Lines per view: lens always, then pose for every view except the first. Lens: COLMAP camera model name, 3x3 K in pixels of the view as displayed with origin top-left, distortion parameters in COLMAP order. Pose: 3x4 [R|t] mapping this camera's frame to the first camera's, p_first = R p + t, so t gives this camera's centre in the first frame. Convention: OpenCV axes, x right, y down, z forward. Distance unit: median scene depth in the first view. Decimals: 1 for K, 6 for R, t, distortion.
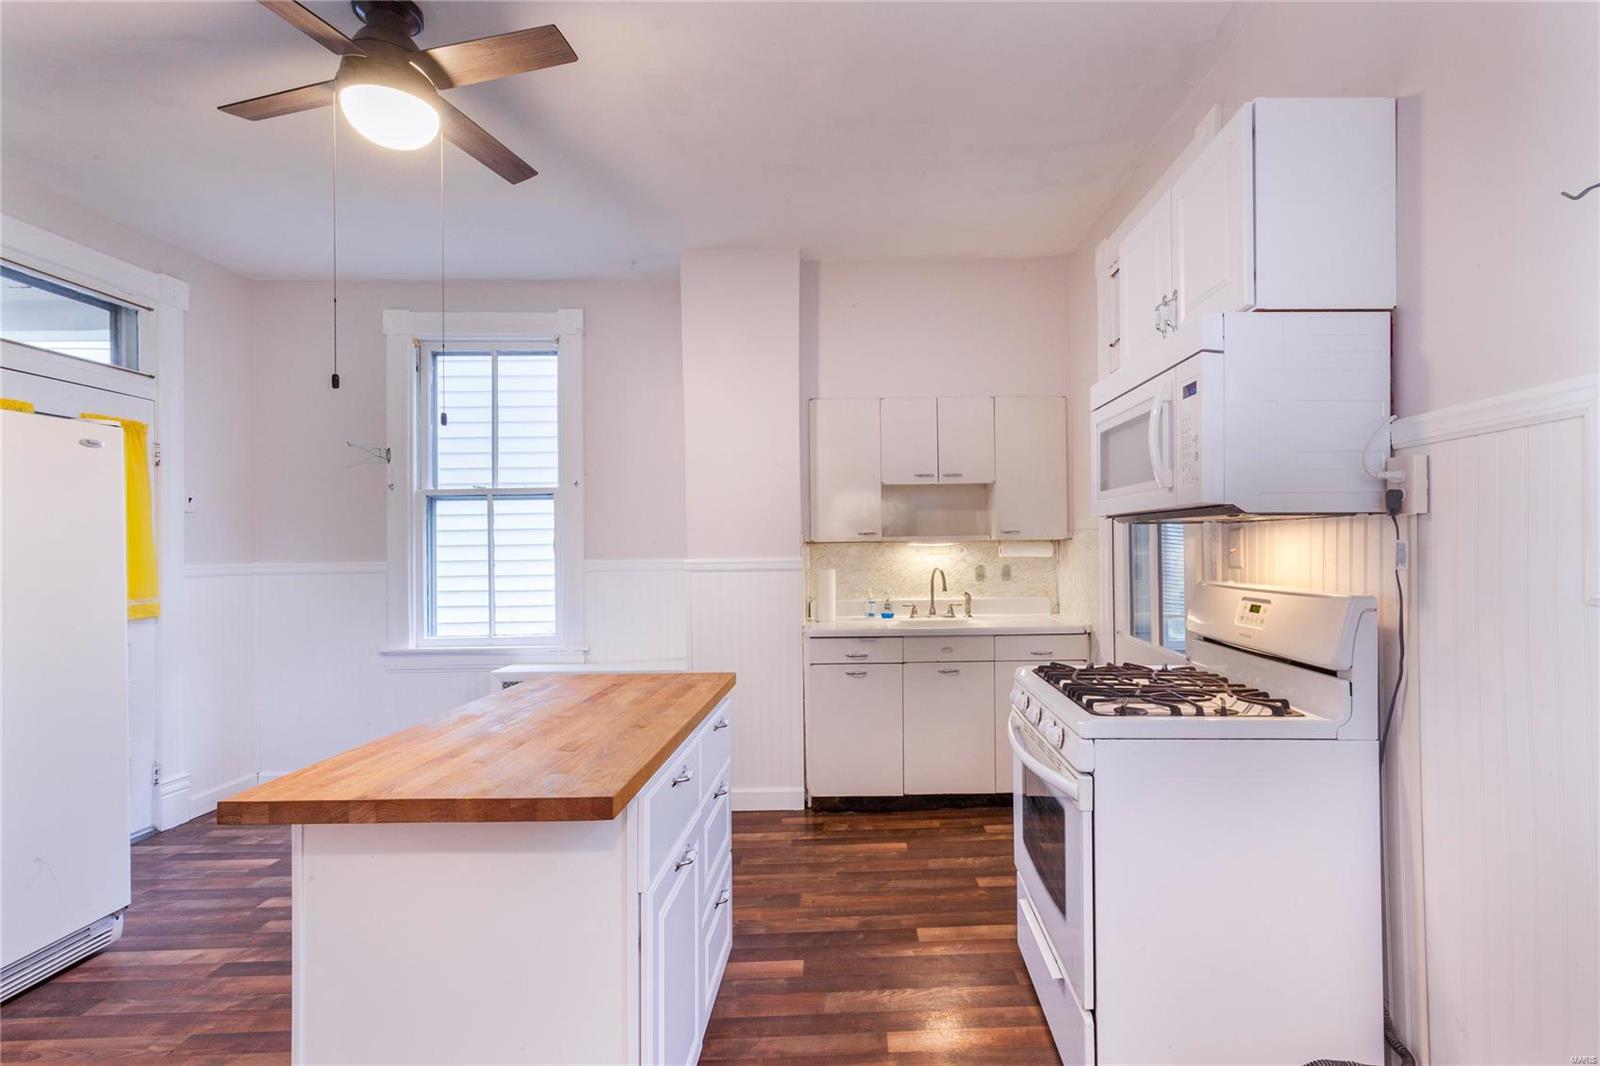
lens RADIAL K [[722.9, 0, 859.2], [0, 722.9, 580.7], [0, 0, 1]] dist [-0.008019, 0.000252]
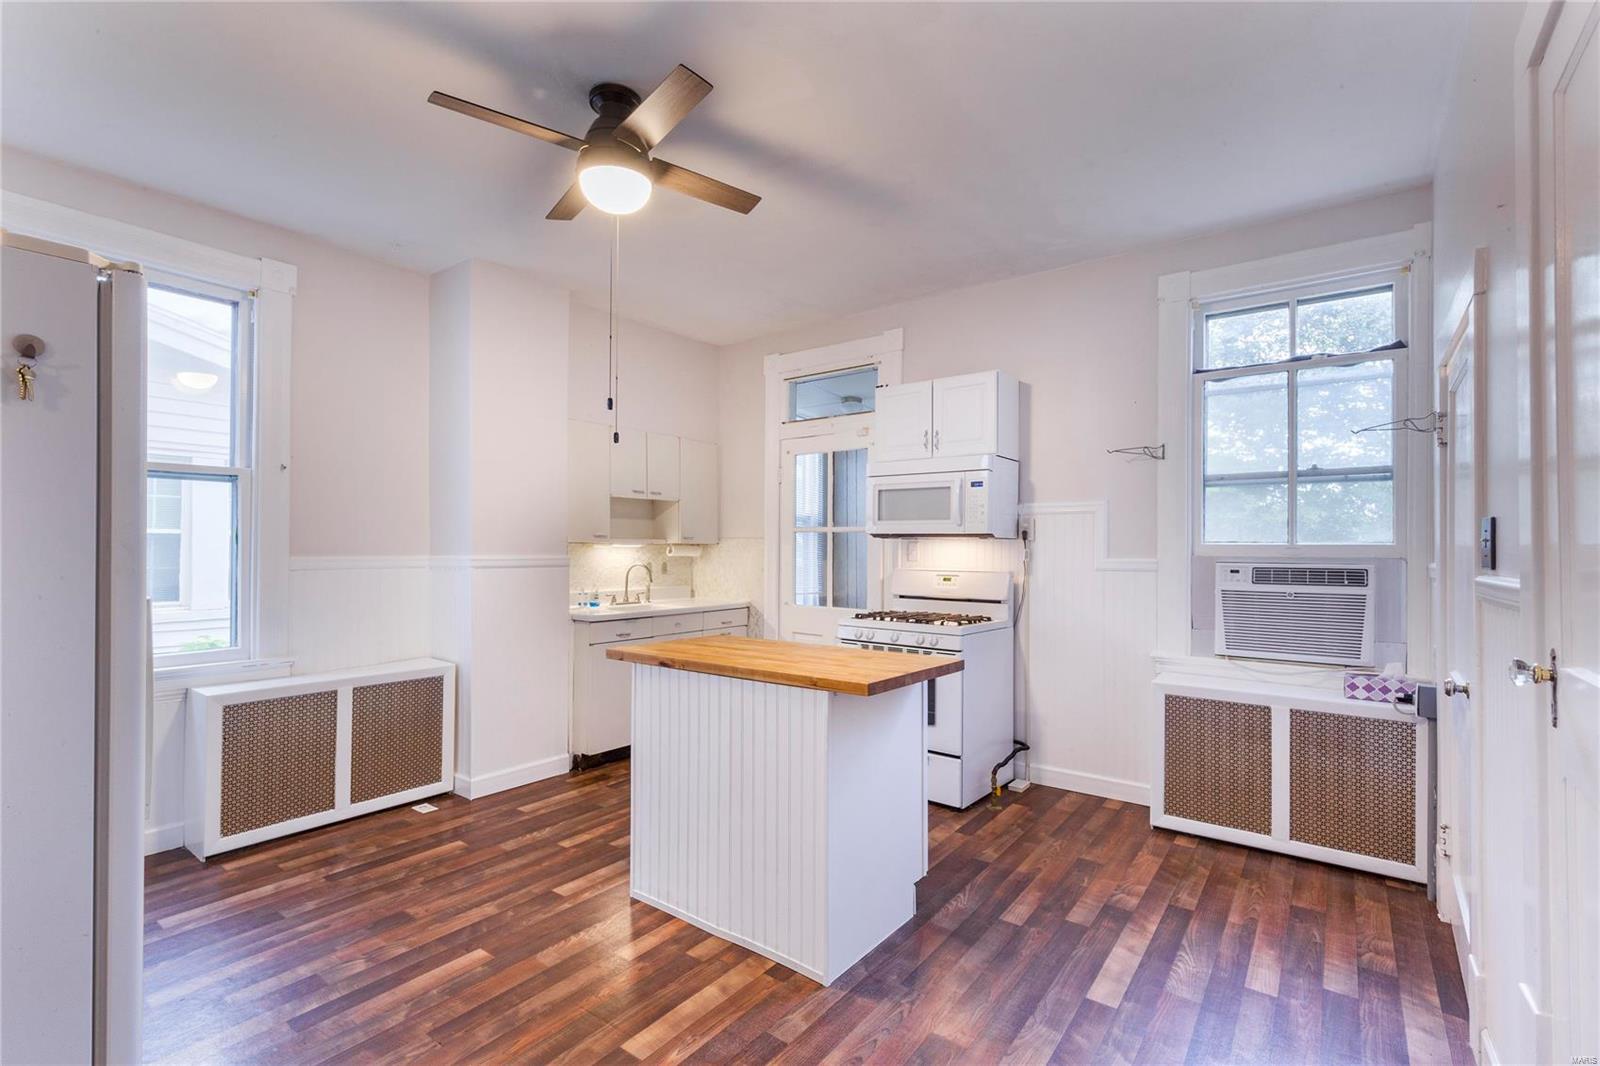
lens RADIAL K [[722.9, 0, 799.6], [0, 722.9, 538.6], [0, 0, 1]] dist [-0.008019, 0.000252]
pose [[0.642697, 0.022493, 0.765790, -0.666789], [0.022505, 0.998583, -0.048217, 0.004863], [-0.765790, 0.048223, 0.641280, -0.036864]]
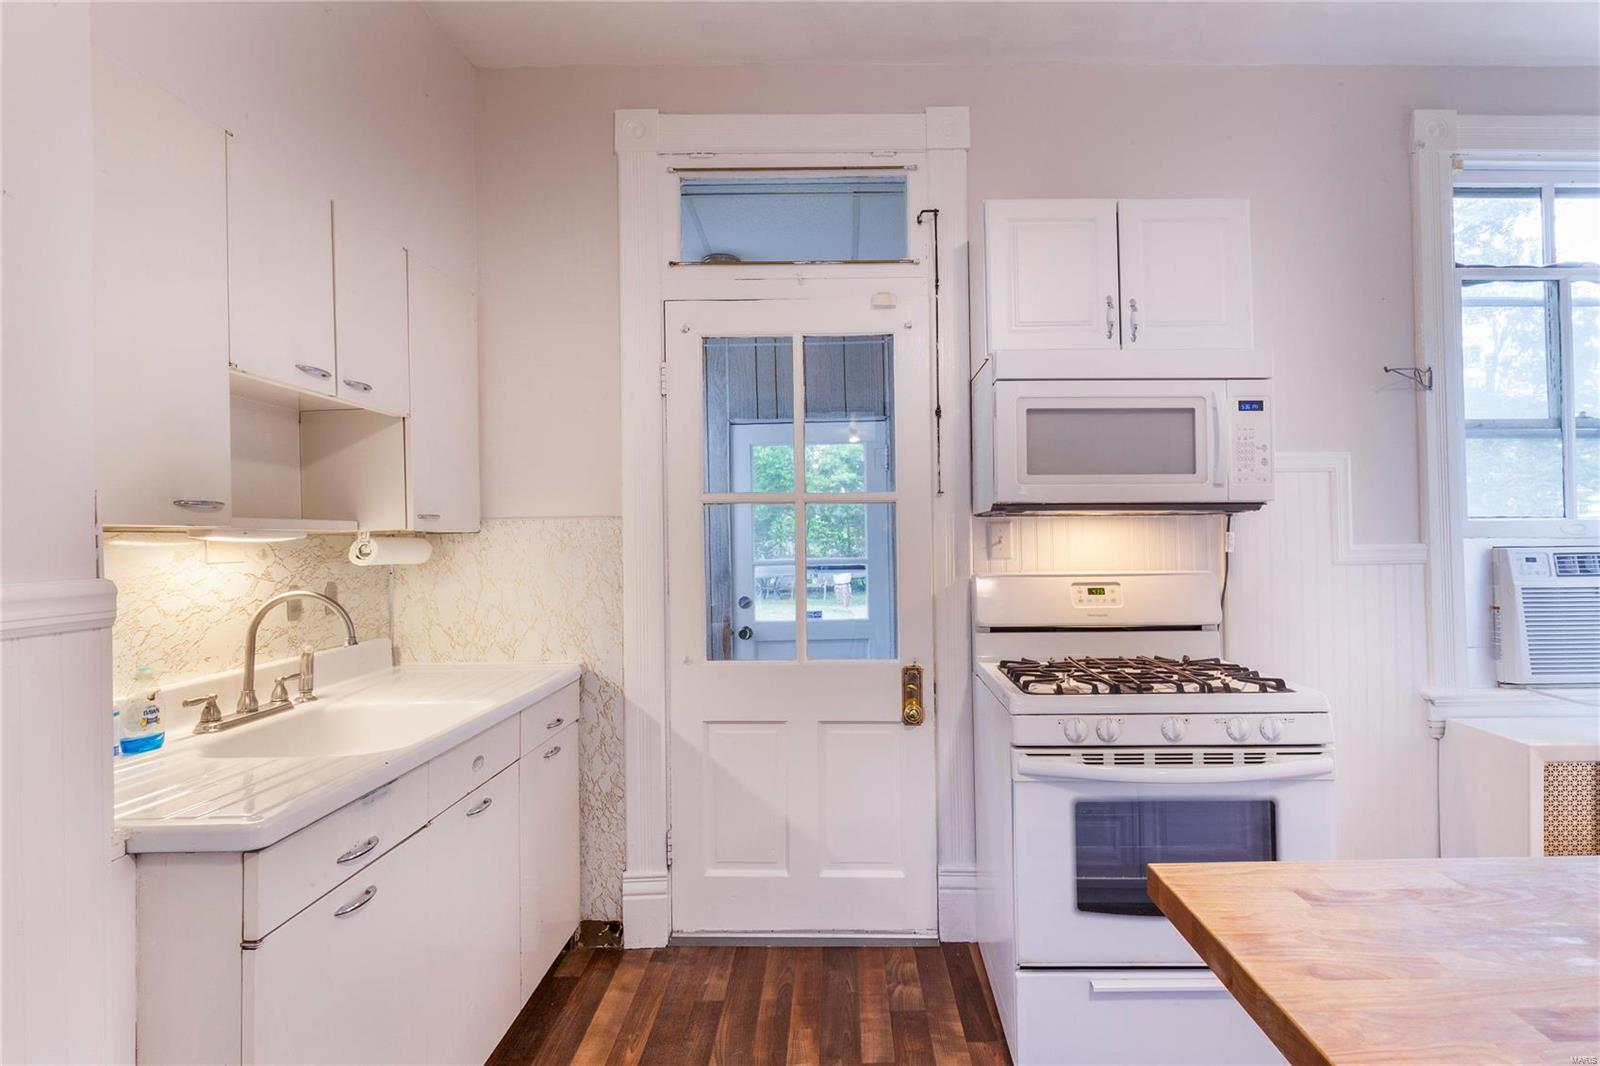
lens RADIAL K [[831.1, 0, 808.7], [0, 831.1, 518.4], [0, 0, 1]] dist [-0.003408, -0.000349]
pose [[0.006991, 0.036669, 0.999303, -0.371216], [0.055852, 0.997753, -0.037003, -0.025668], [-0.998415, 0.056072, 0.004927, 0.667793]]
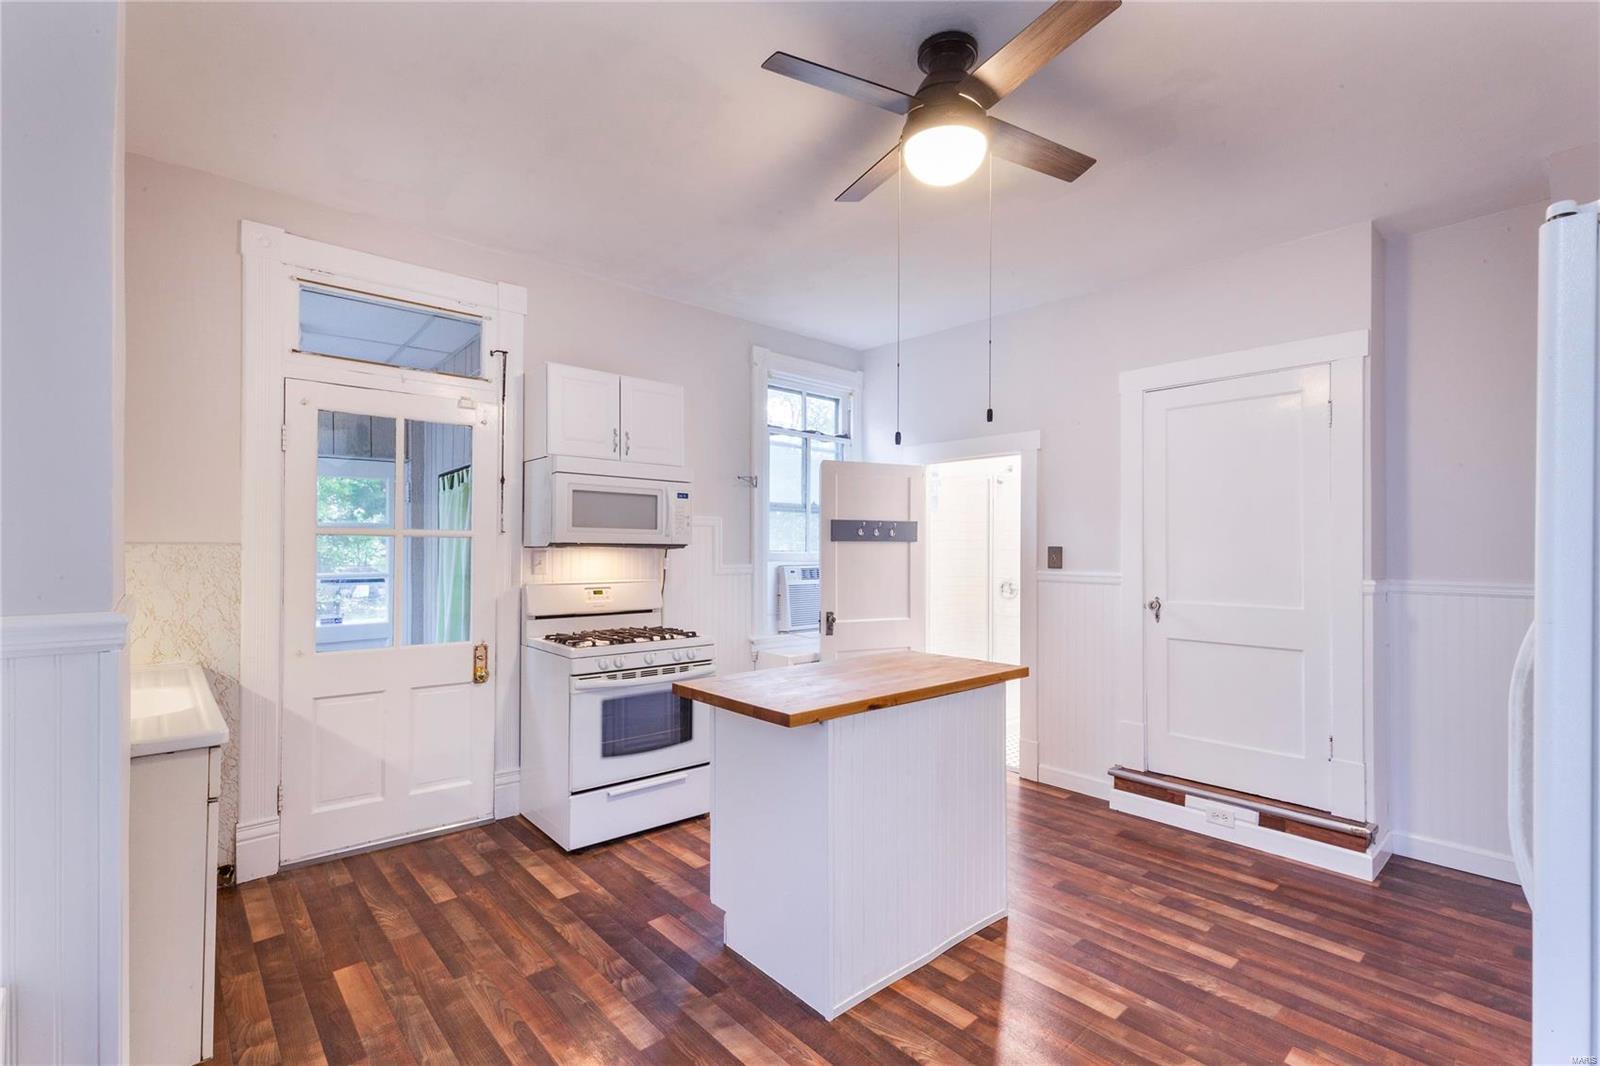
lens RADIAL K [[722.9, 0, 797.8], [0, 722.9, 544.1], [0, 0, 1]] dist [-0.008019, 0.000252]
pose [[-0.641323, 0.016533, 0.767093, -0.630649], [0.041178, 0.999069, 0.012893, -0.046060], [-0.766165, 0.039856, -0.641406, 0.858337]]
